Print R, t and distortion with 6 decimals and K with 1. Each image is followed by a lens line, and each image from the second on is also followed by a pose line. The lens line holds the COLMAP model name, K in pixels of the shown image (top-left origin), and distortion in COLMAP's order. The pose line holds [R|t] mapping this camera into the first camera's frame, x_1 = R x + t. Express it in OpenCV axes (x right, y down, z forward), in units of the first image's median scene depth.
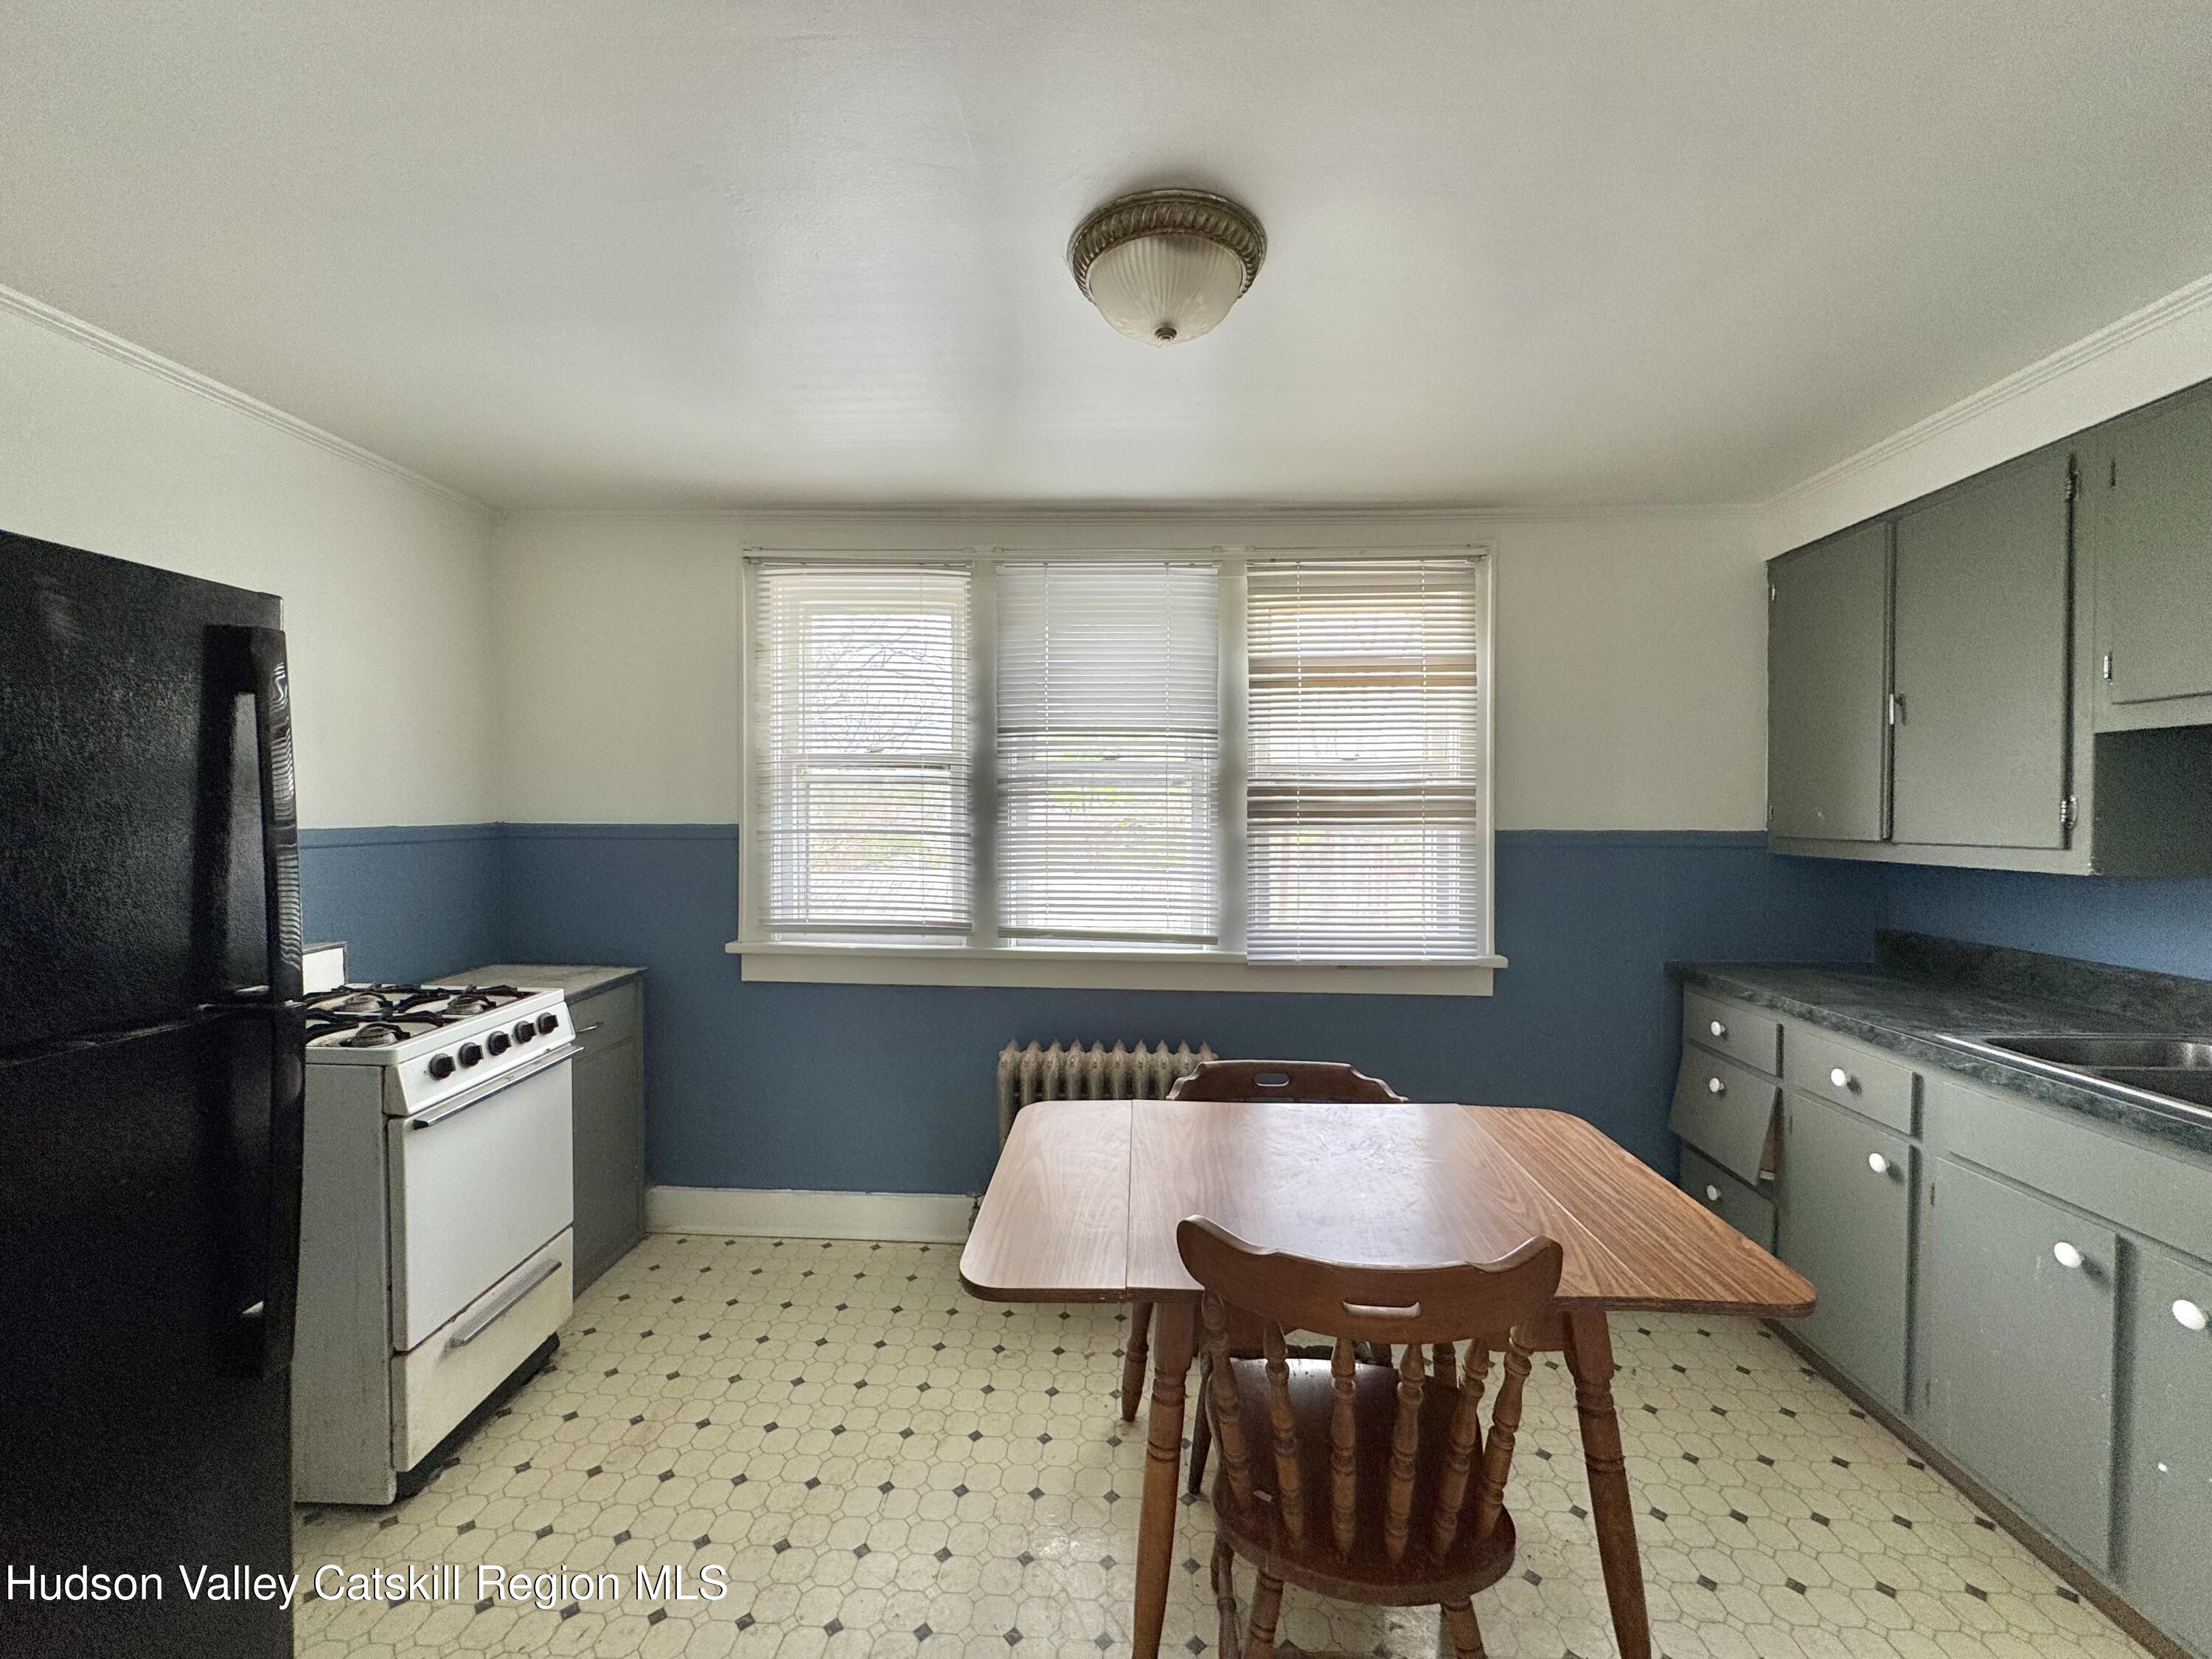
lens RADIAL K [[880.6, 0, 1105.7], [0, 880.6, 830.8], [0, 0, 1]] dist [-0.002486, 0.000749]
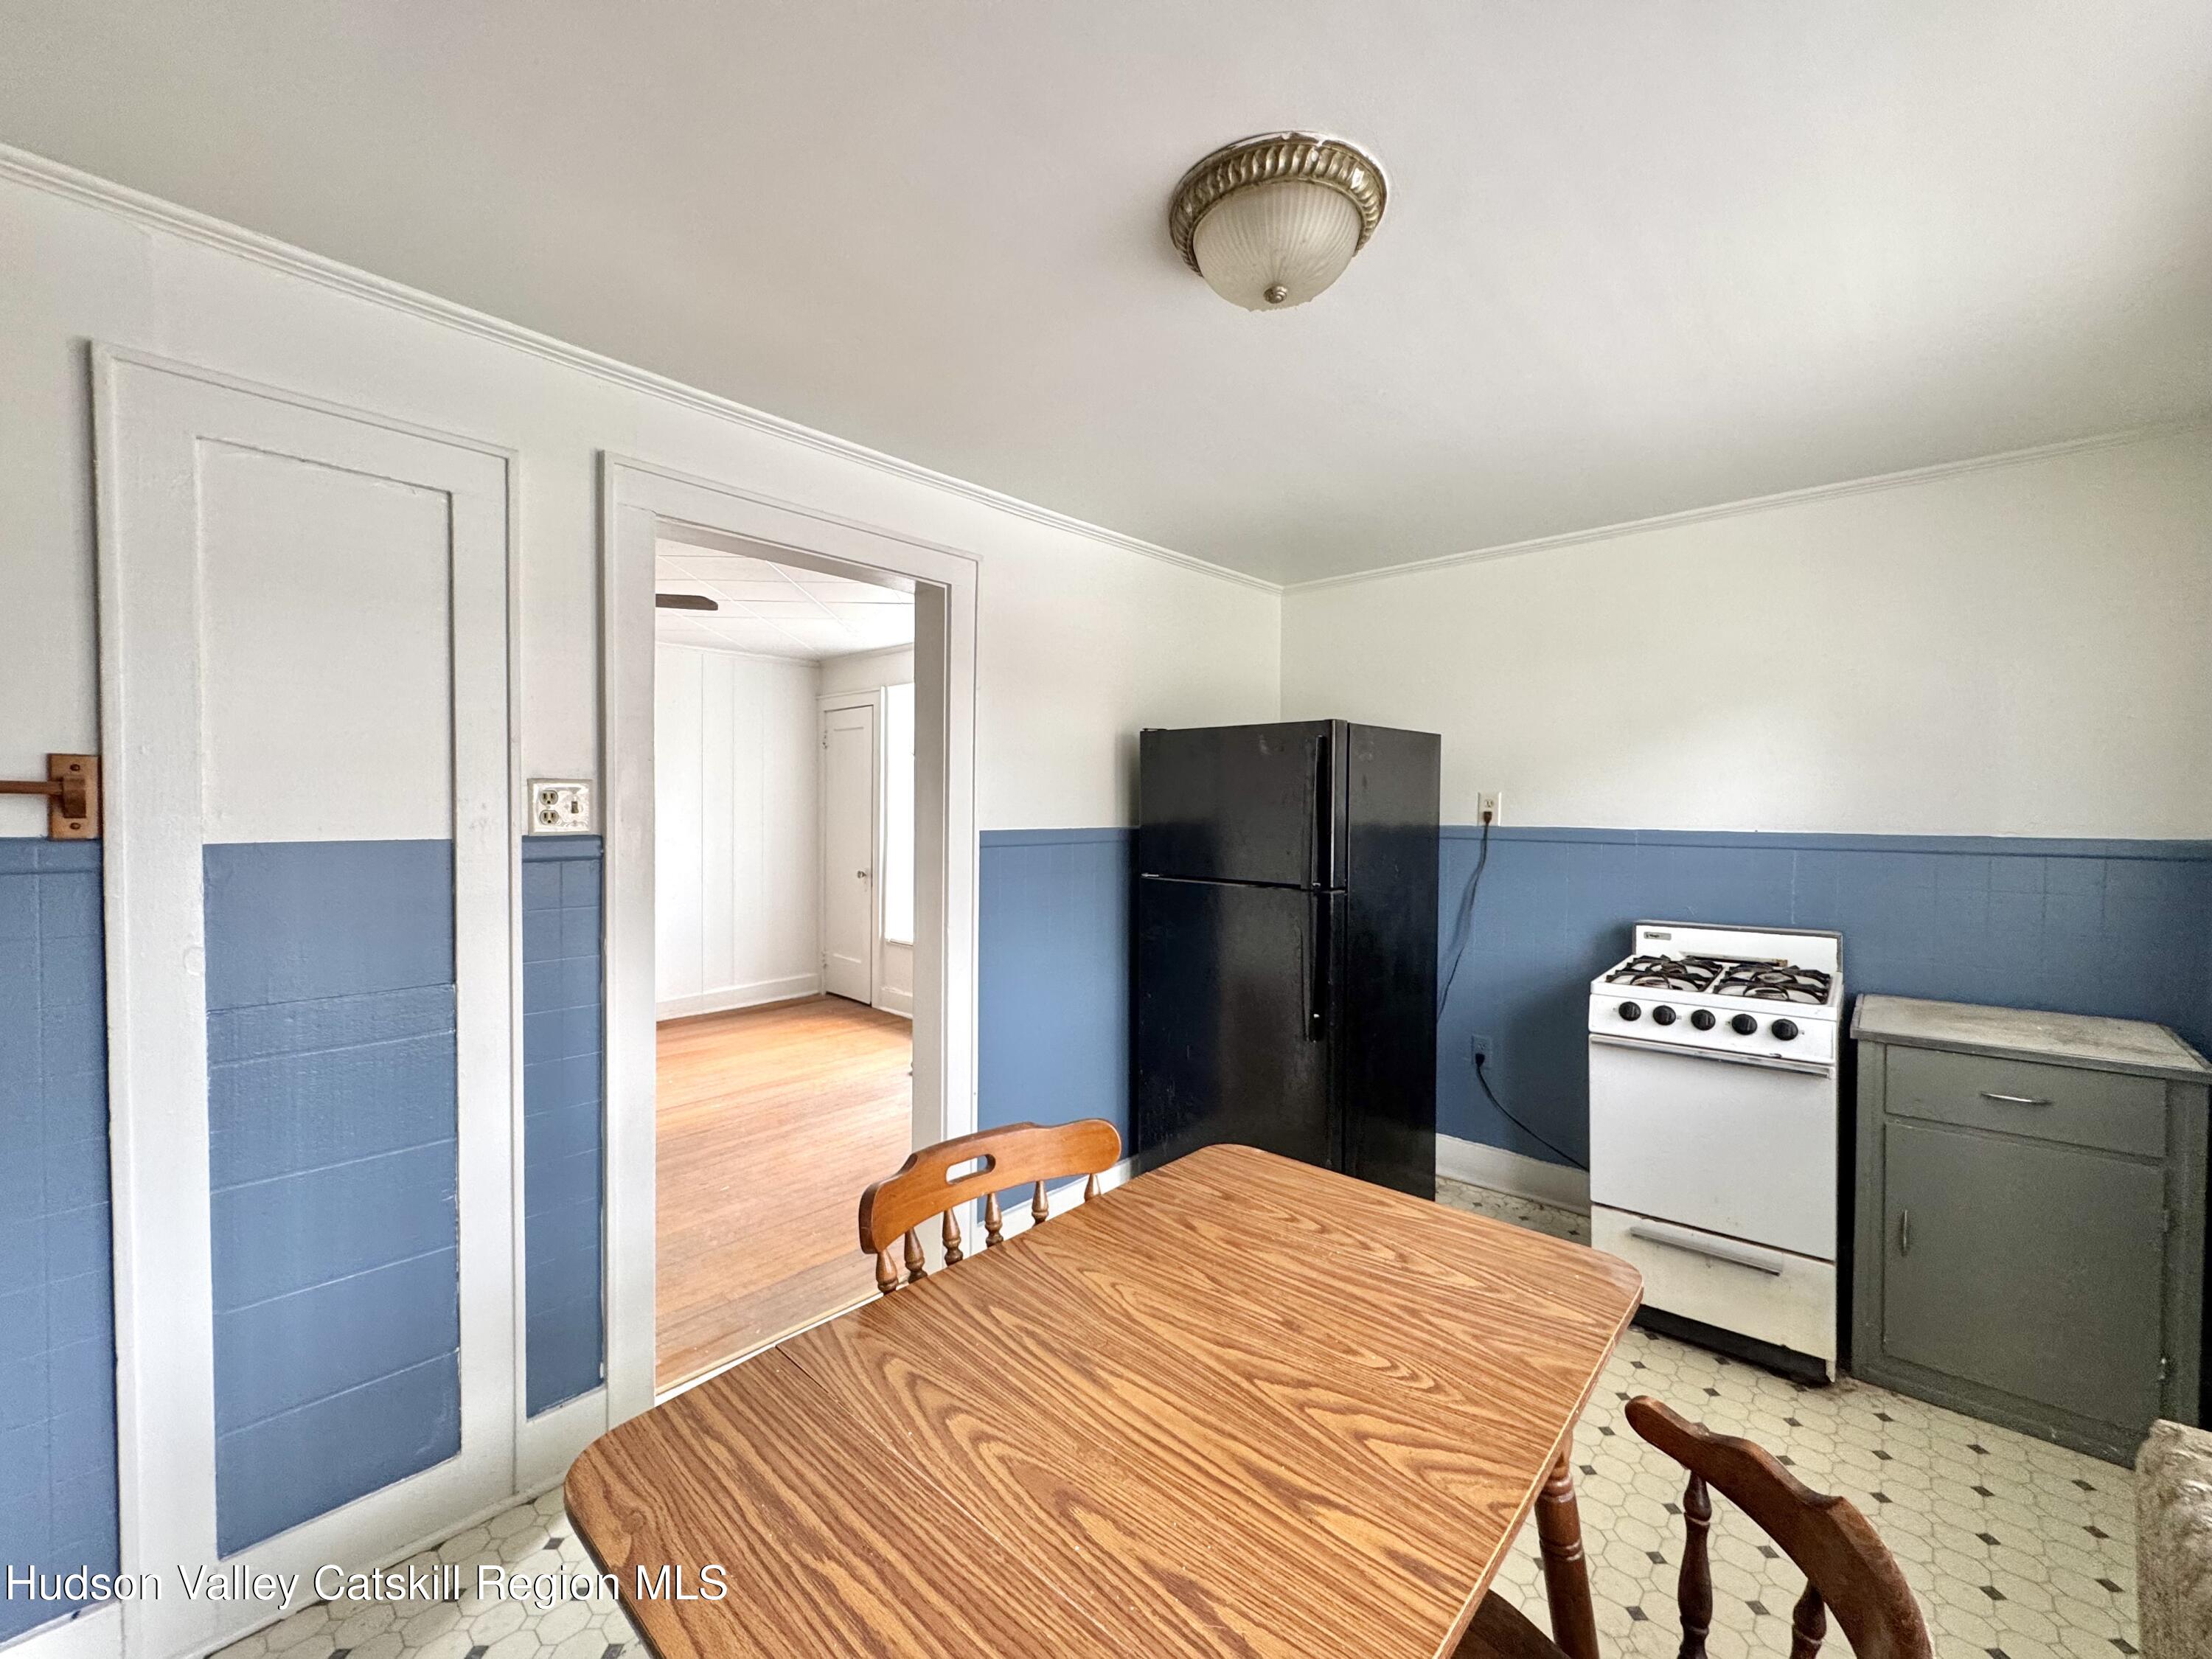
lens RADIAL K [[880.6, 0, 1105.7], [0, 880.6, 830.8], [0, 0, 1]] dist [-0.002486, 0.000749]
pose [[-0.645821, 0.001797, -0.763487, 0.747135], [-0.028010, 0.999268, 0.026045, -0.012227], [0.762975, 0.038206, -0.645298, 1.241917]]
